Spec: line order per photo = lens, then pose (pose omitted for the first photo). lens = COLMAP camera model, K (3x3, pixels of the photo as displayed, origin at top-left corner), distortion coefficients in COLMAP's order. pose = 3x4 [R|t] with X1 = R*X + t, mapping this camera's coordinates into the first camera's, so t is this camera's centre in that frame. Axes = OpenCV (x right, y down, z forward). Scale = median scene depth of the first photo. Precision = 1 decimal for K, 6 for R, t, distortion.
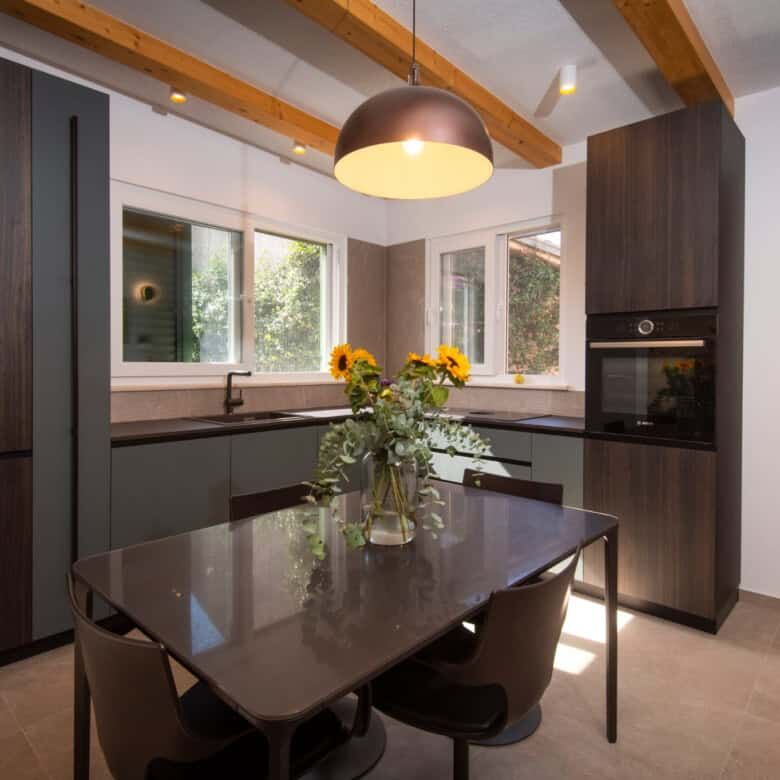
lens RADIAL K [[516.6, 0, 409.8], [0, 516.6, 432.9], [0, 0, 1]] dist [0.034980, -0.002597]
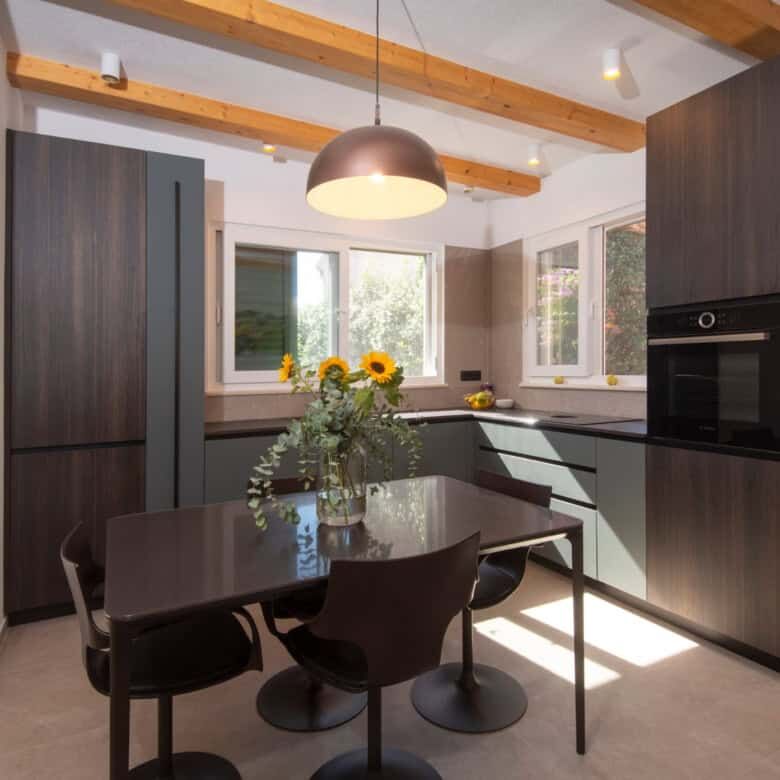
lens RADIAL K [[516.6, 0, 396.0], [0, 516.6, 431.2], [0, 0, 1]] dist [0.034980, -0.002597]
pose [[0.943584, 0.022687, -0.330355, 0.208331], [-0.025824, 0.999653, -0.005110, 0.003910], [0.330125, 0.013353, 0.943843, -0.014790]]
